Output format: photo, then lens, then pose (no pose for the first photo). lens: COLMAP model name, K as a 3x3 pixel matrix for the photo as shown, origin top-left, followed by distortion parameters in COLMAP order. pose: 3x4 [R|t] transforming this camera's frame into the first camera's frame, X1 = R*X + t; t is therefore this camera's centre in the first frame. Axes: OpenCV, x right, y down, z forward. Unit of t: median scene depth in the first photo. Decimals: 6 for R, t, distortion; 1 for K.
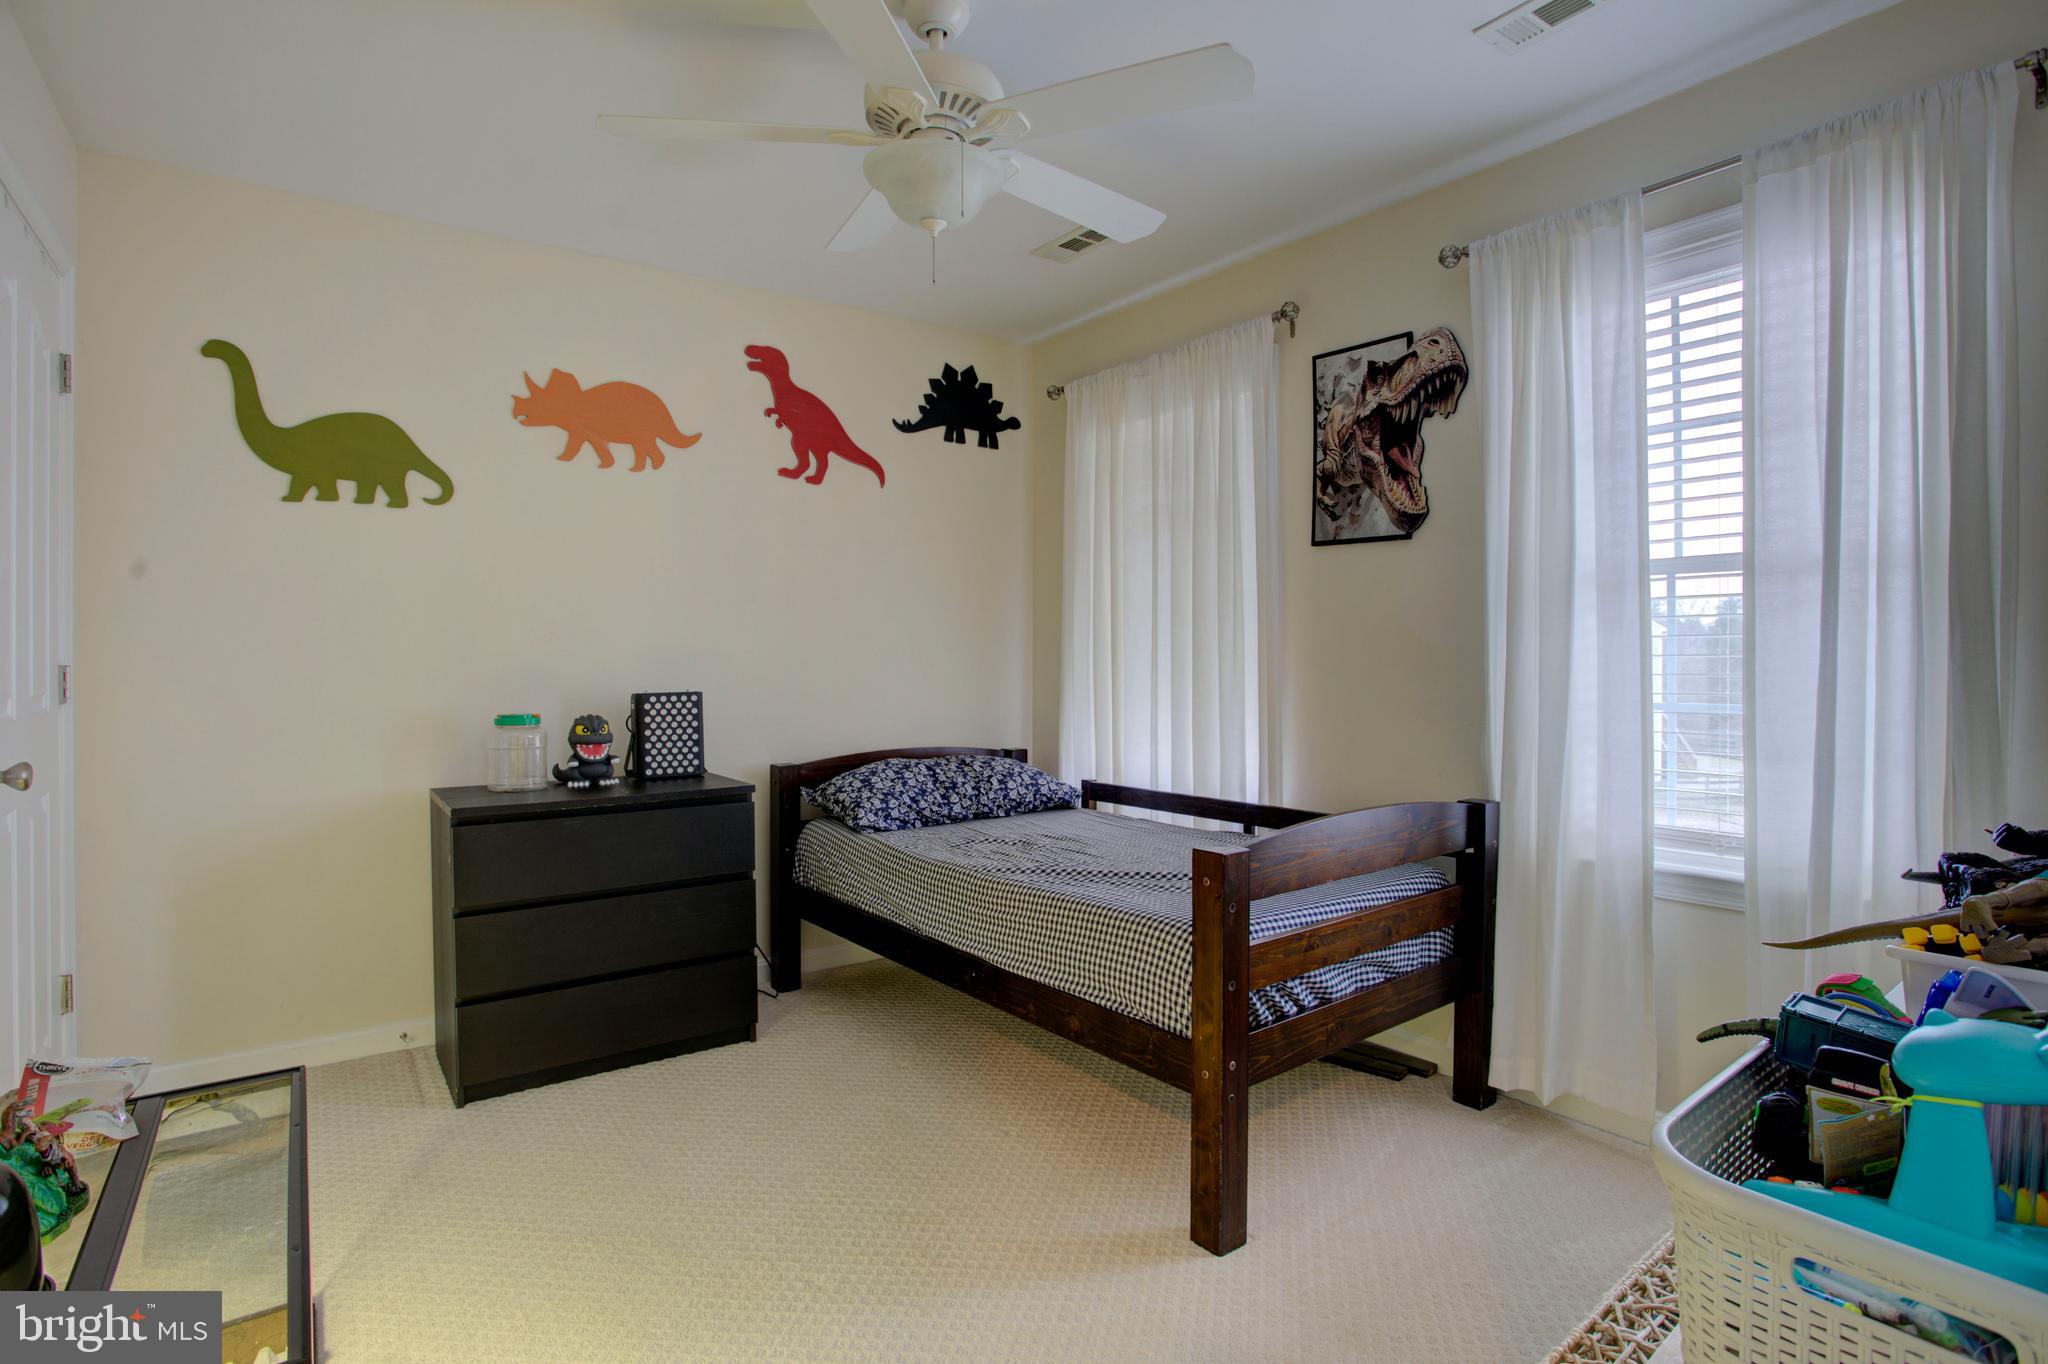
lens RADIAL K [[965.6, 0, 1025.6], [0, 965.6, 657.6], [0, 0, 1]] dist [-0.001349, -0.000011]
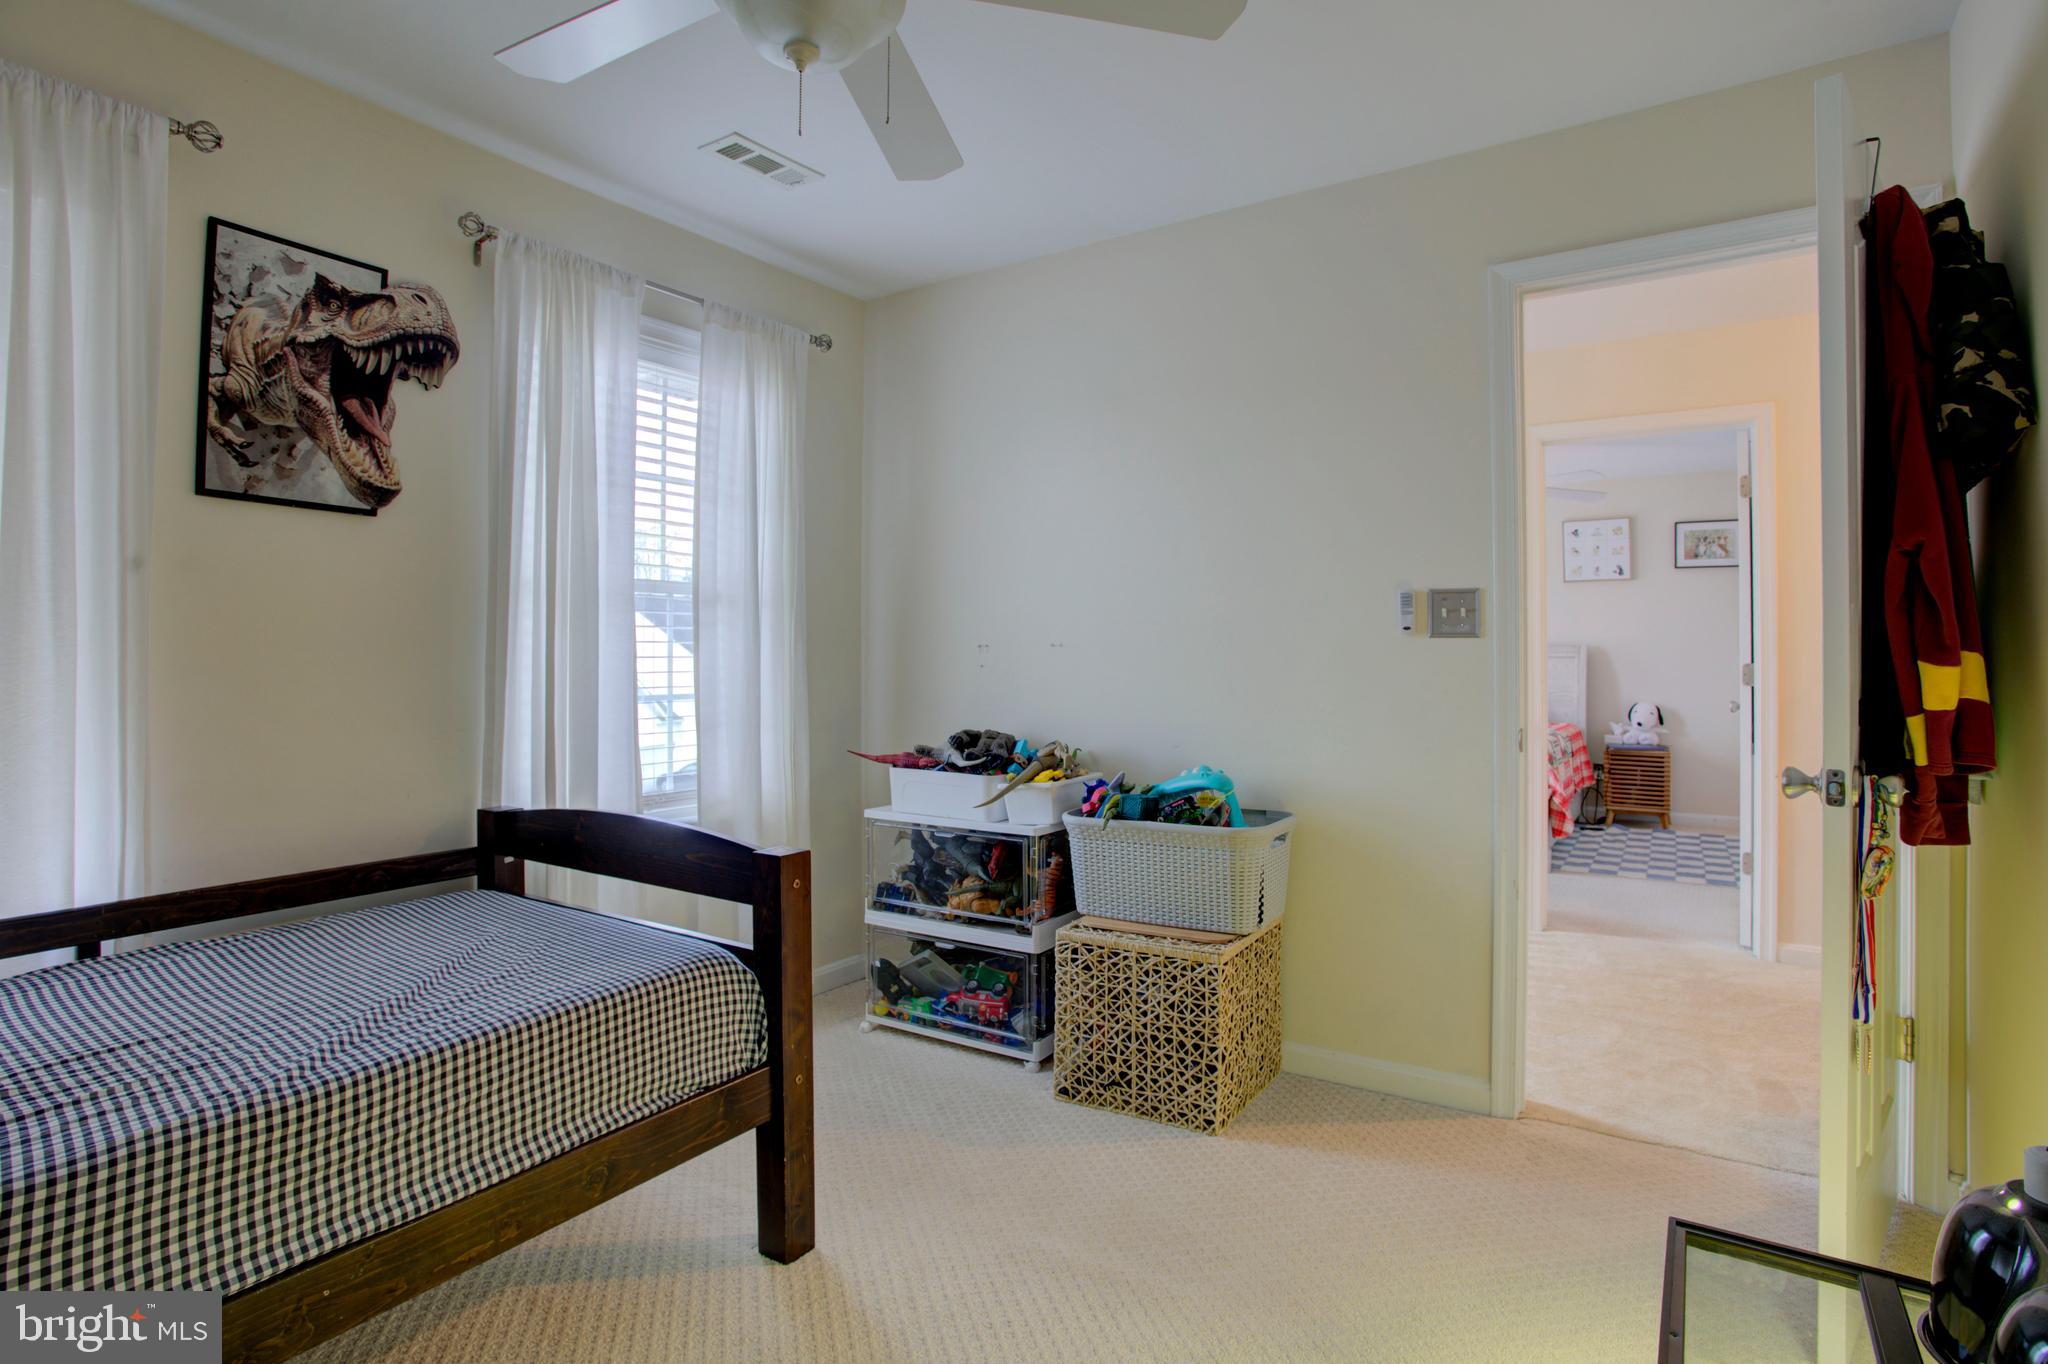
lens RADIAL K [[965.6, 0, 1025.6], [0, 965.6, 657.6], [0, 0, 1]] dist [-0.001349, -0.000011]
pose [[-0.261947, -0.008660, 0.965043, -0.533278], [0.000547, 0.999958, 0.009122, -0.007971], [-0.965082, 0.002917, -0.261931, 0.654026]]
